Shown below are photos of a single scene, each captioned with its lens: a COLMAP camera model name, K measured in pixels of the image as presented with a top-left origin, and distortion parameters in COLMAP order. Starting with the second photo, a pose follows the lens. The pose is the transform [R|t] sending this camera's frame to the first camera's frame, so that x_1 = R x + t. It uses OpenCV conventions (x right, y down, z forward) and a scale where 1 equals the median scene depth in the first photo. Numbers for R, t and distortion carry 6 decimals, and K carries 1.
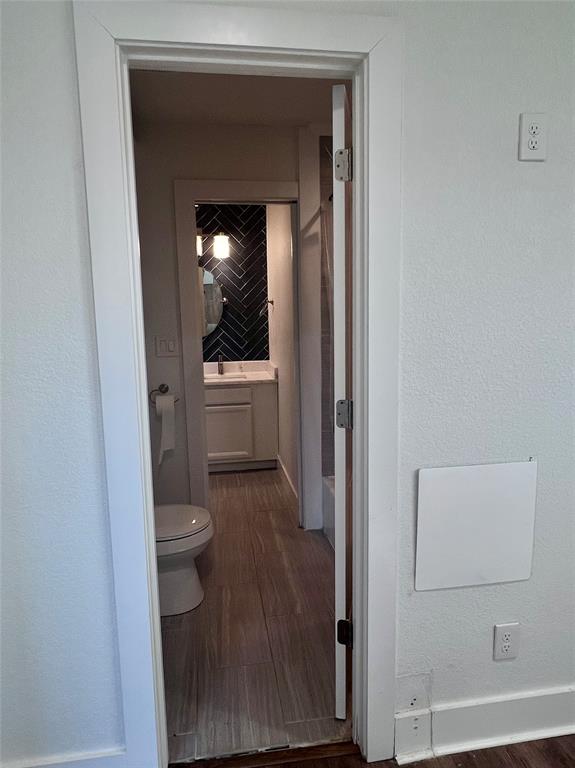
lens RADIAL K [[495.4, 0, 287.5], [0, 495.4, 384.0], [0, 0, 1]] dist [-0.006114, 0.001250]
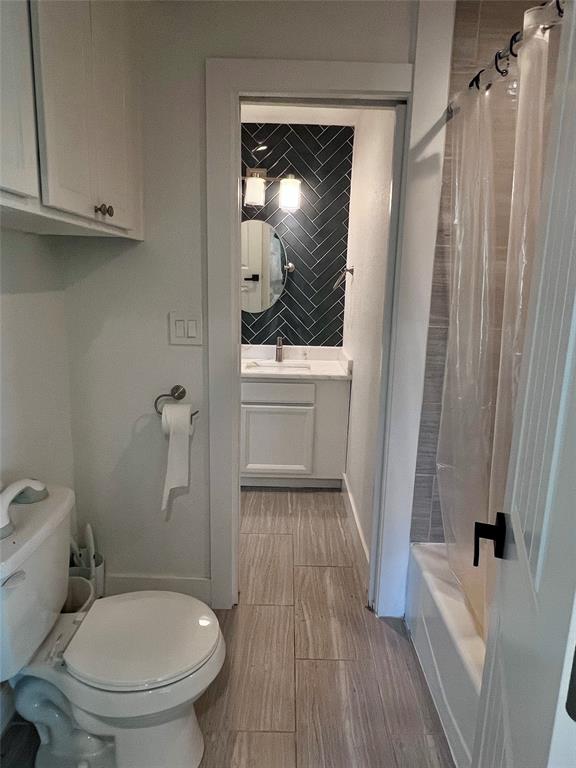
lens RADIAL K [[495.4, 0, 288.0], [0, 495.4, 384.0], [0, 0, 1]] dist [-0.006114, 0.001250]
pose [[0.987435, 0.076092, -0.138499, -0.009941], [-0.068315, 0.995854, 0.060071, -0.034699], [0.142496, -0.049854, 0.988539, 0.246420]]
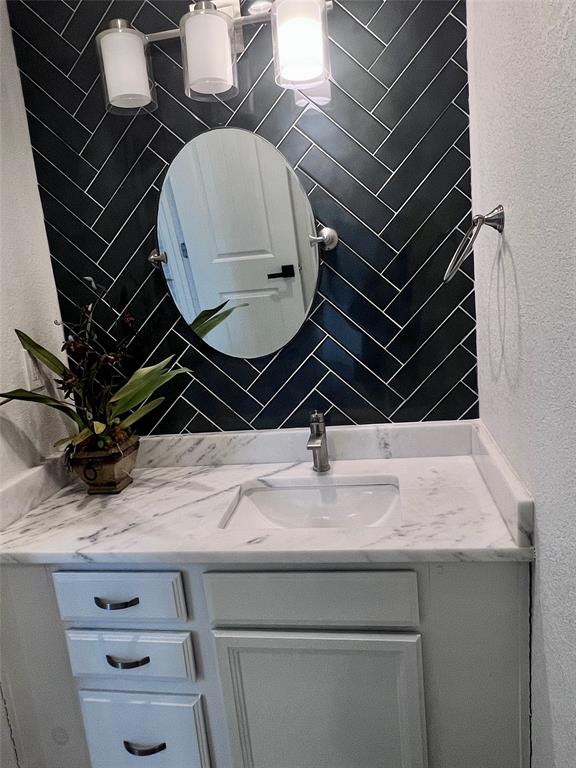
lens RADIAL K [[515.9, 0, 288.0], [0, 515.9, 384.0], [0, 0, 1]] dist [-0.003807, 0.000923]
pose [[0.945313, -0.010719, -0.325989, -0.048605], [0.037118, 0.996502, 0.074870, -0.109398], [0.324047, -0.082876, 0.942404, 0.734662]]
